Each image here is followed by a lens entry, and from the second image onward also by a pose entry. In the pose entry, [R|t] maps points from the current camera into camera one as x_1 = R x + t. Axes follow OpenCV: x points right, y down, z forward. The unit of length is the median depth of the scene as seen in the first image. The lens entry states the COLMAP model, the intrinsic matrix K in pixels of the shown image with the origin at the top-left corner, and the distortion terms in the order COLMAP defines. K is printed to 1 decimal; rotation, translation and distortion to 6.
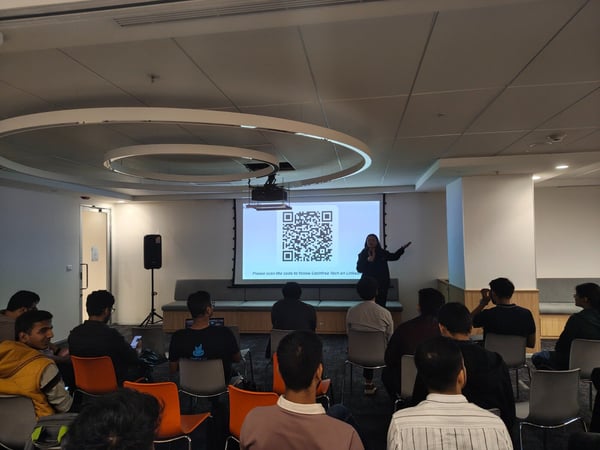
lens RADIAL K [[415.3, 0, 298.2], [0, 415.3, 229.6], [0, 0, 1]] dist [0.040035, -0.049236]
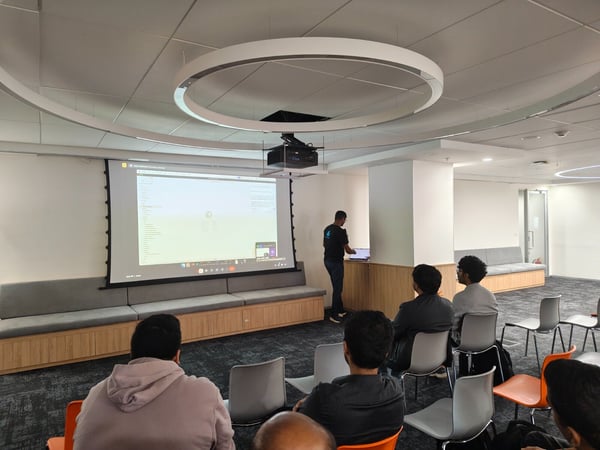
lens RADIAL K [[415.3, 0, 294.0], [0, 415.3, 223.5], [0, 0, 1]] dist [0.040035, -0.049236]
pose [[0.765130, 0.005284, 0.643854, -0.380337], [-0.016677, 0.999793, 0.011613, 0.020317], [-0.643660, -0.019623, 0.765060, 0.288545]]
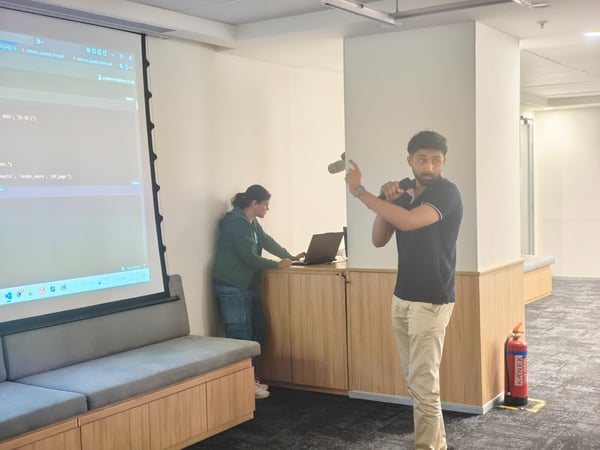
lens RADIAL K [[817.9, 0, 295.7], [0, 817.9, 229.1], [0, 0, 1]] dist [0.068241, 0.000000]
pose [[0.417626, -0.042936, 0.907604, -0.368841], [-0.006317, 0.998722, 0.050153, 0.039531], [-0.908597, -0.026679, 0.416821, 0.597113]]
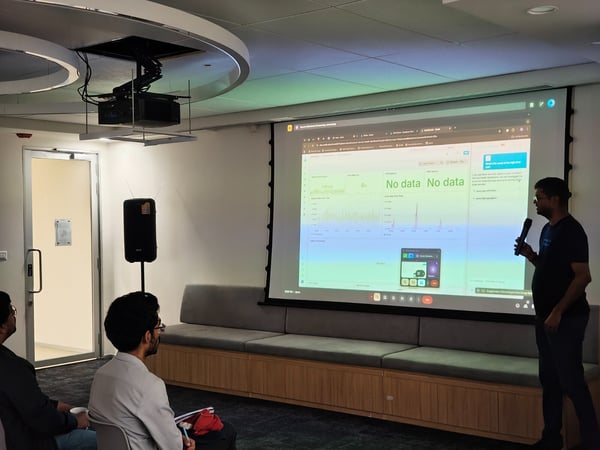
lens RADIAL K [[817.9, 0, 300.6], [0, 817.9, 228.1], [0, 0, 1]] dist [0.068241, 0.000000]
pose [[0.859391, 0.008966, -0.511240, 0.386060], [0.016547, 0.998835, 0.045332, 0.006207], [0.511051, -0.047417, 0.858242, 0.203378]]
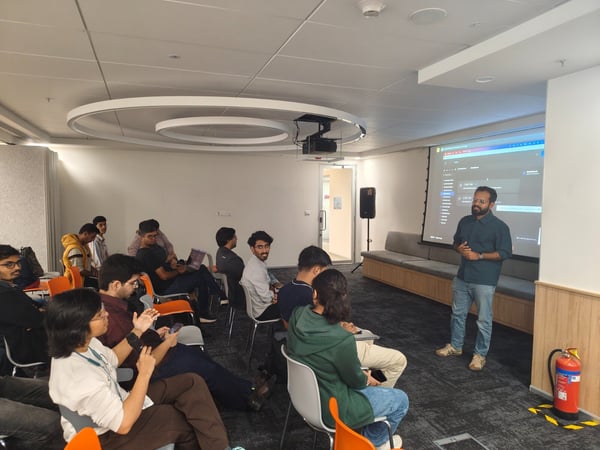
lens RADIAL K [[415.3, 0, 297.3], [0, 415.3, 226.2], [0, 0, 1]] dist [0.040035, -0.049236]
pose [[0.480361, 0.078055, -0.873591, 0.543608], [0.014905, 0.995162, 0.097113, 0.005454], [0.876944, -0.059670, 0.476873, 0.323979]]
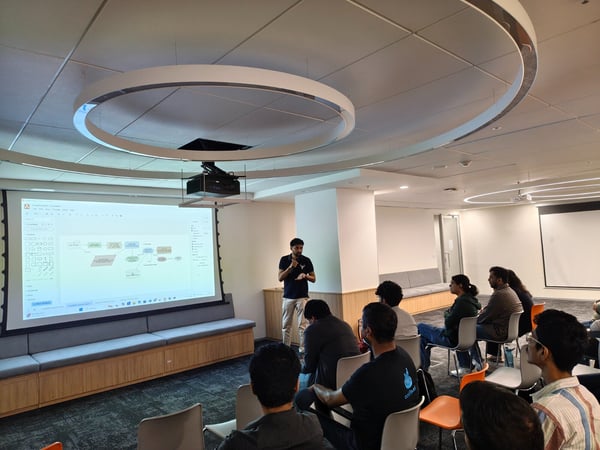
lens RADIAL K [[415.3, 0, 300.1], [0, 415.3, 217.2], [0, 0, 1]] dist [0.040035, -0.049236]
pose [[0.641425, 0.044482, 0.765895, -0.365242], [0.017199, 0.997233, -0.072321, 0.019568], [-0.766993, 0.059561, 0.638885, 0.287628]]
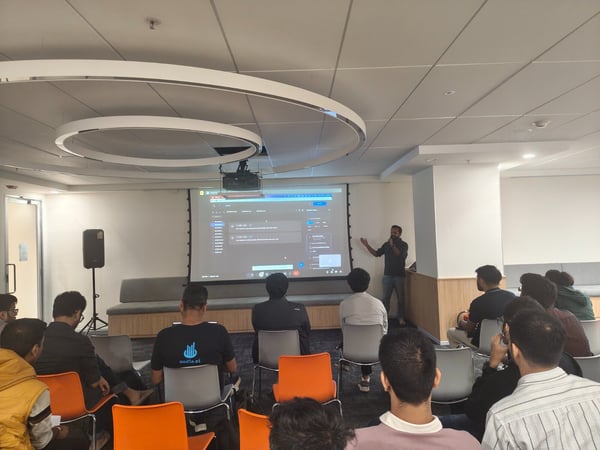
lens RADIAL K [[415.3, 0, 303.2], [0, 415.3, 222.5], [0, 0, 1]] dist [0.040035, -0.049236]
pose [[0.985310, -0.011070, 0.170418, -0.064979], [0.012270, 0.999907, -0.005993, 0.009108], [-0.170336, 0.007996, 0.985354, 0.051203]]
